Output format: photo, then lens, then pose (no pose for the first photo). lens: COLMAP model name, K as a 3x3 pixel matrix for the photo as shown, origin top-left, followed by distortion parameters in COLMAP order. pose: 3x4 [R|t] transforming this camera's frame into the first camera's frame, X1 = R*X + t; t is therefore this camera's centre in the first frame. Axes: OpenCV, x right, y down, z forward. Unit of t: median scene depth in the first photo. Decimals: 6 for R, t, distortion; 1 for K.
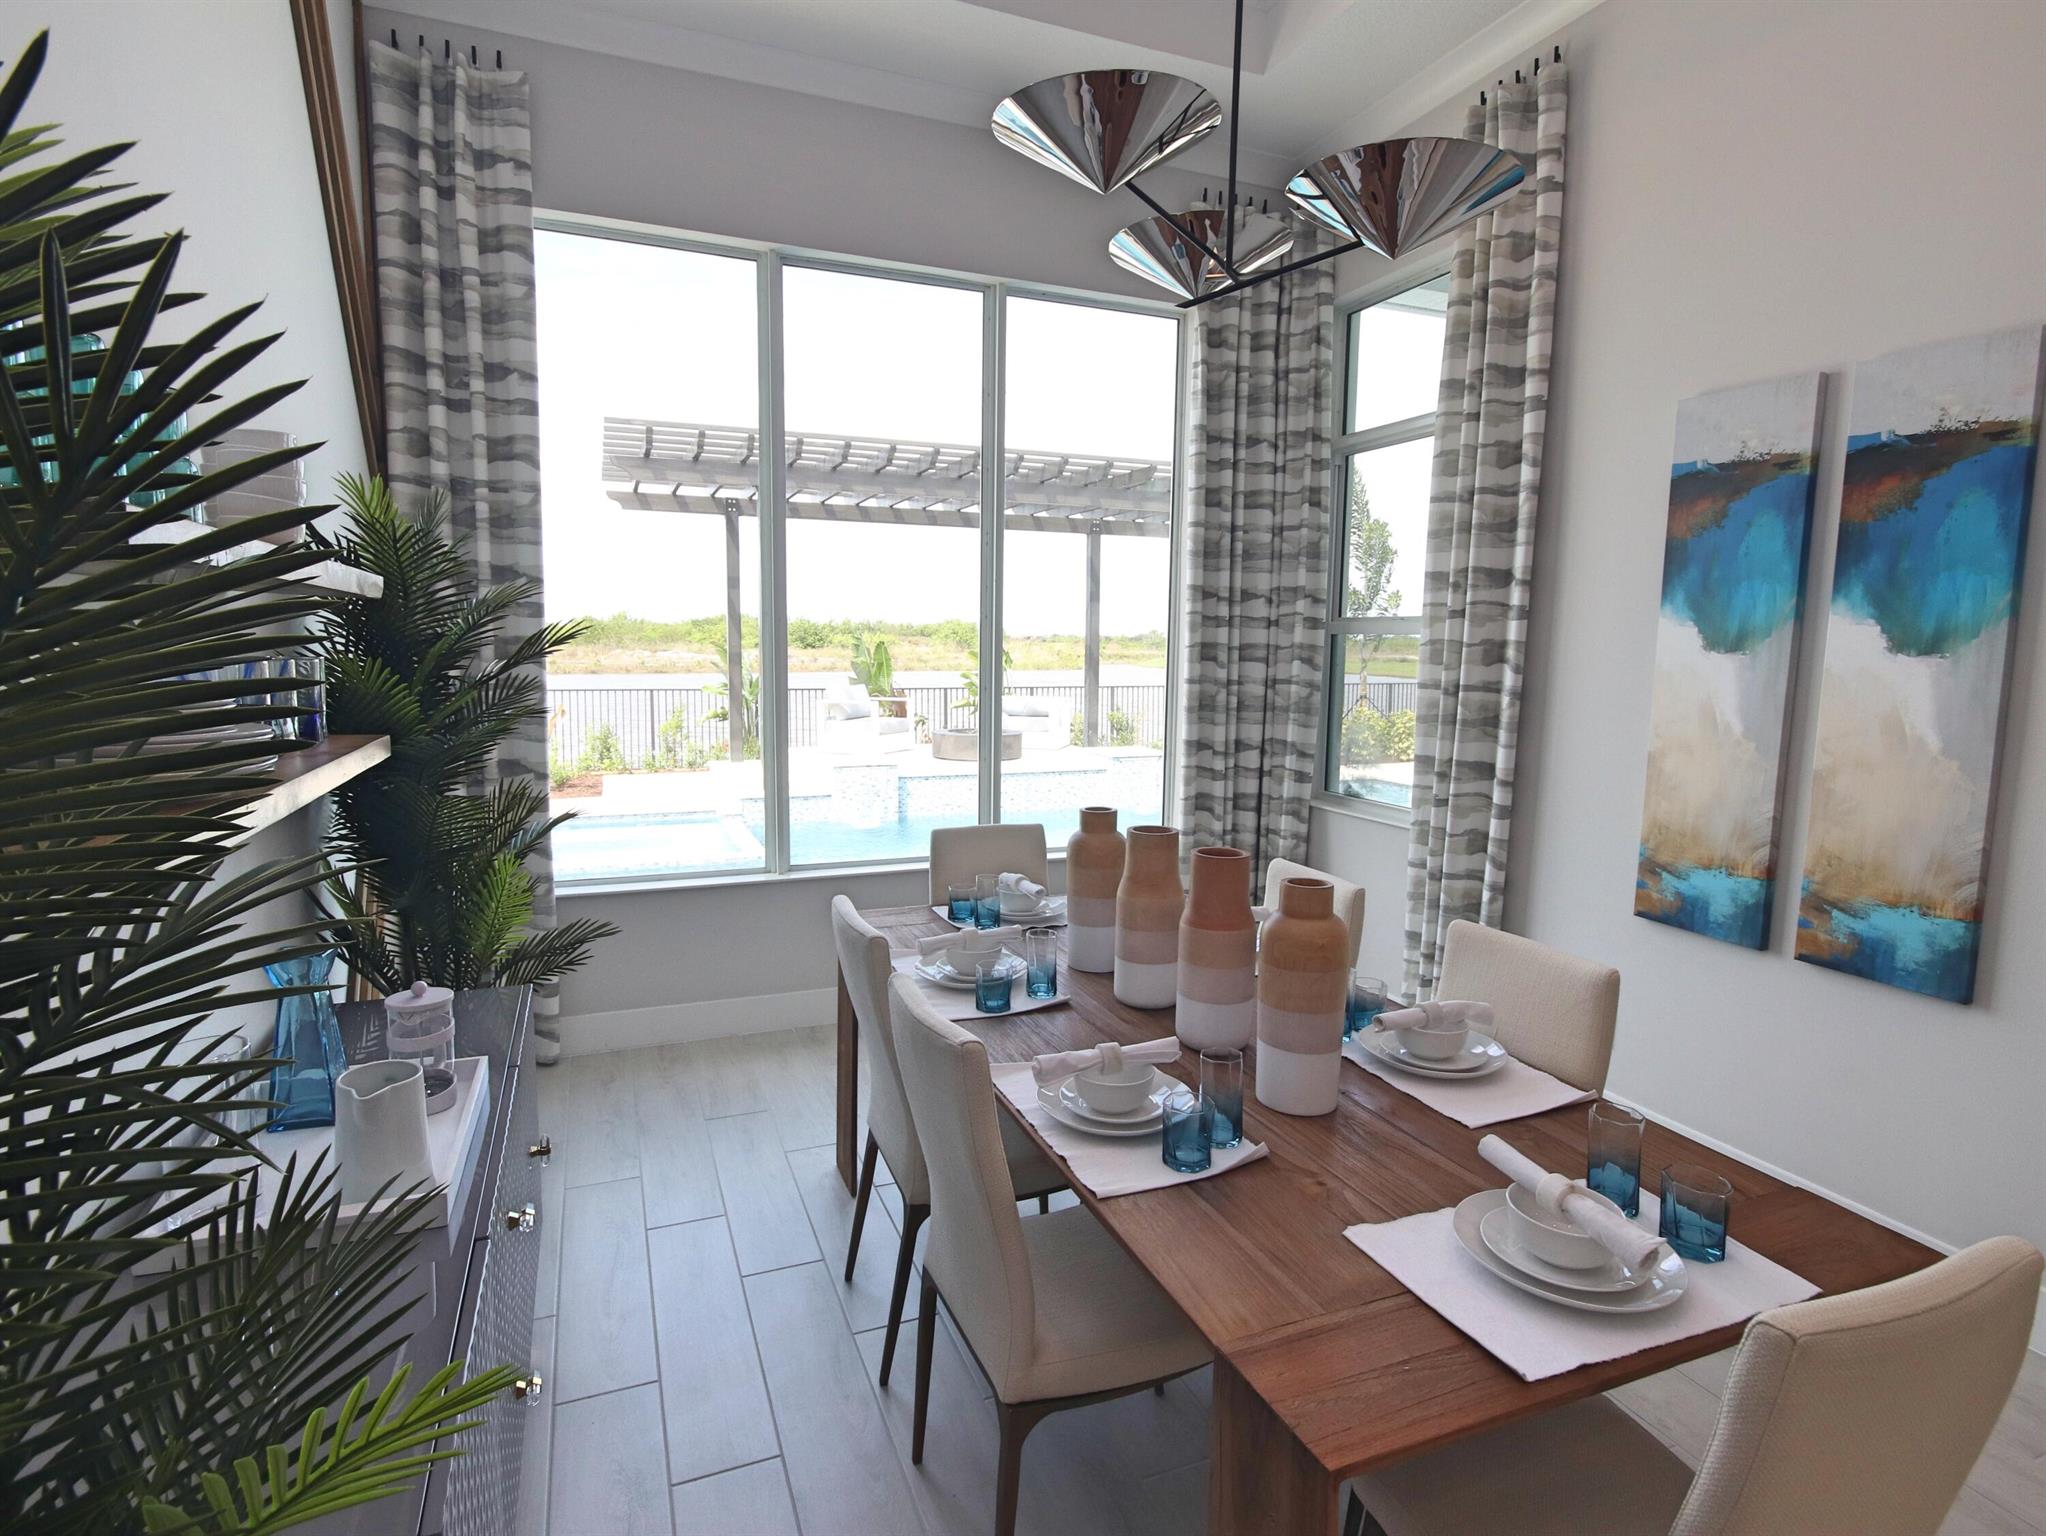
lens RADIAL K [[1076.0, 0, 1023.7], [0, 1076.0, 762.5], [0, 0, 1]] dist [0.001026, -0.000954]
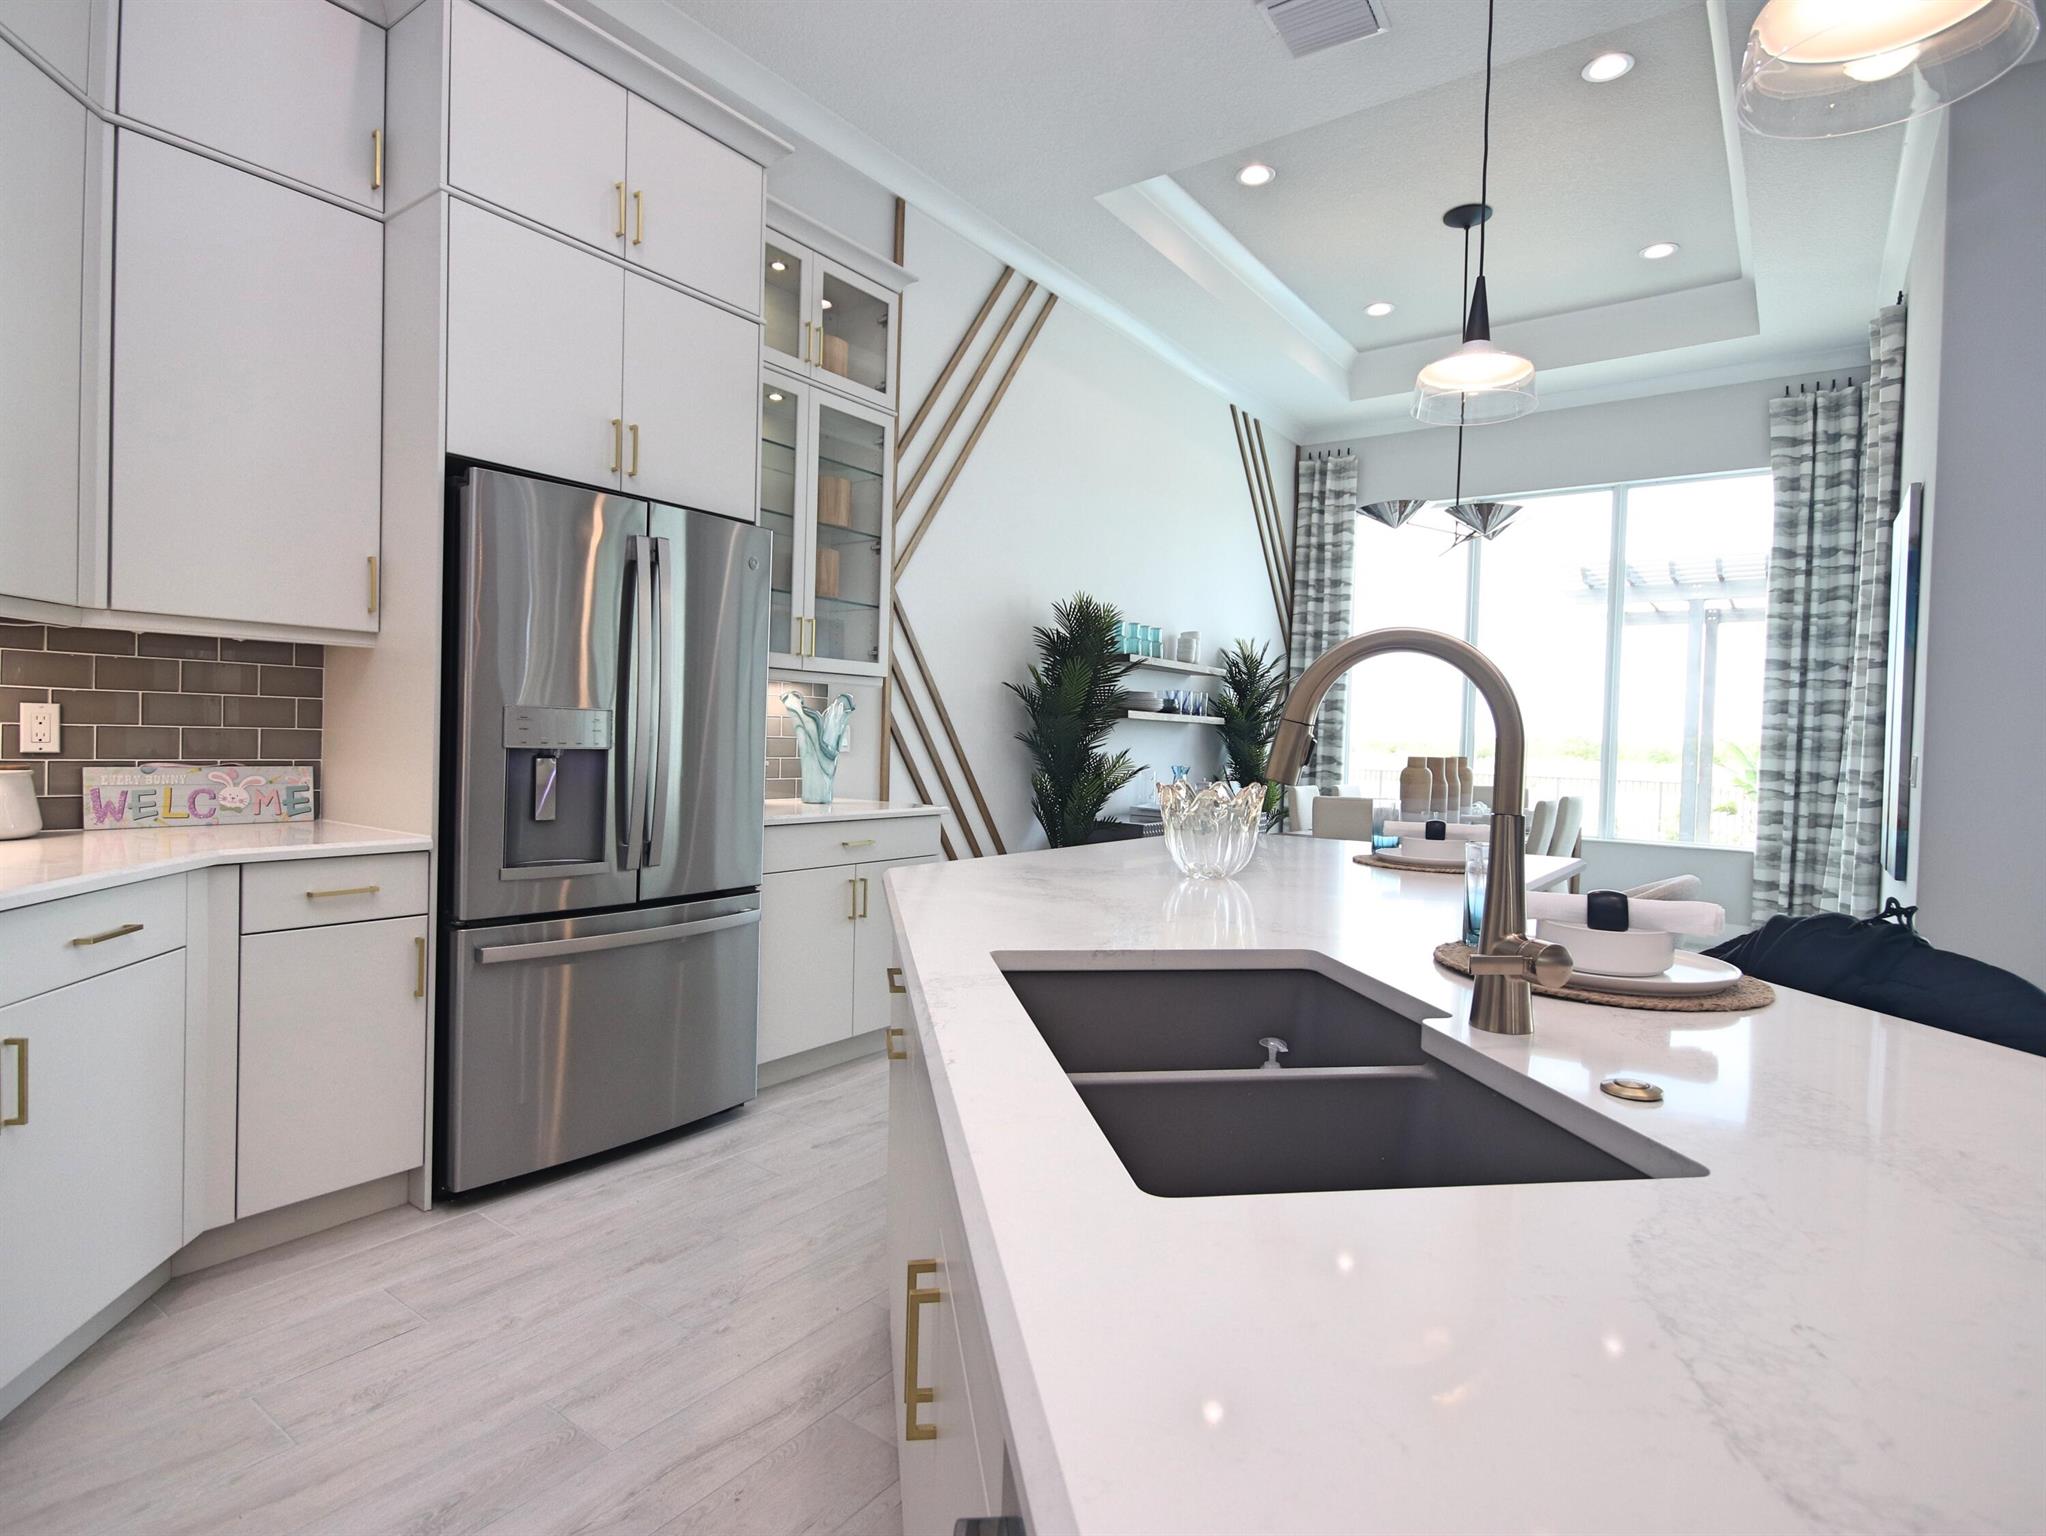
lens RADIAL K [[1076.0, 0, 1023.7], [0, 1076.0, 762.5], [0, 0, 1]] dist [0.001026, -0.000954]
pose [[0.533958, 0.024982, -0.845142, 1.111112], [-0.117733, 0.992022, -0.045059, 0.196850], [0.837274, 0.123561, 0.532639, -0.733182]]
